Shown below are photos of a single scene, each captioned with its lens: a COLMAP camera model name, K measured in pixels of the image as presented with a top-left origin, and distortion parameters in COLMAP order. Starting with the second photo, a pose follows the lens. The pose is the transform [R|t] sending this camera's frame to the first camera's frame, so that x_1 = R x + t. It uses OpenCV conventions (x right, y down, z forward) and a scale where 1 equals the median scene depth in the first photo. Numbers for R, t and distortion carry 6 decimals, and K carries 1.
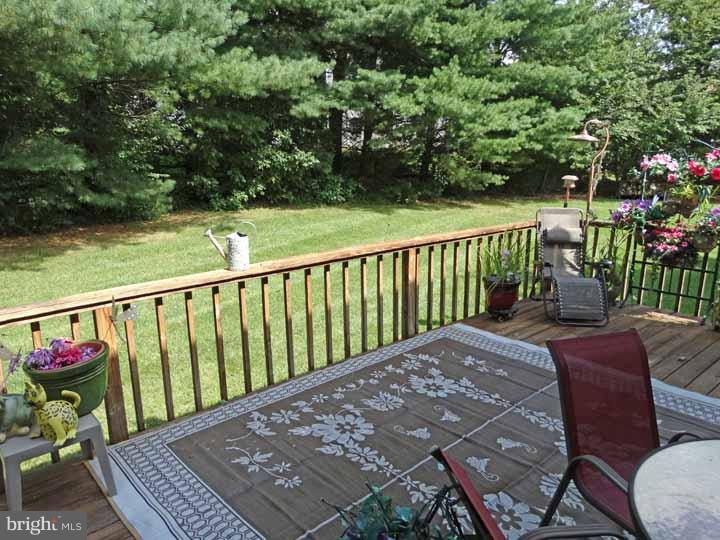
lens RADIAL K [[515.7, 0, 360.3], [0, 515.7, 269.6], [0, 0, 1]] dist [0.002924, 0.003325]
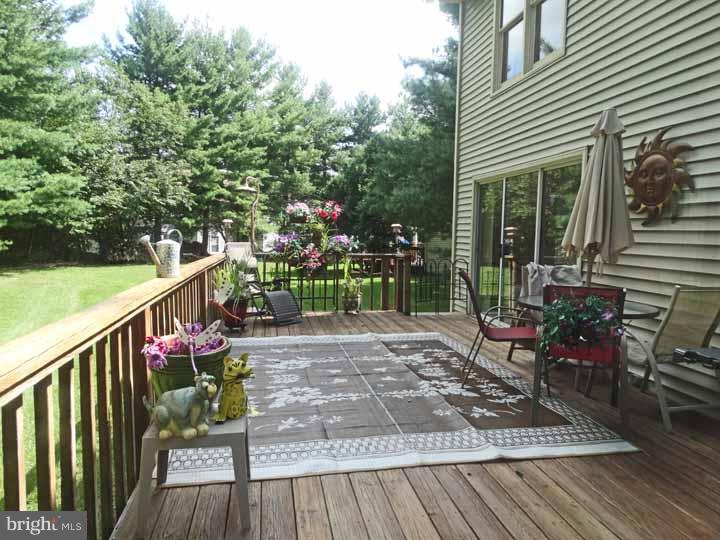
lens RADIAL K [[515.7, 0, 360.7], [0, 515.7, 272.6], [0, 0, 1]] dist [0.002924, 0.003325]
pose [[0.530968, -0.061812, 0.845135, -0.152831], [0.177306, 0.983364, -0.039474, 0.016094], [-0.828635, 0.170807, 0.533094, 0.029065]]
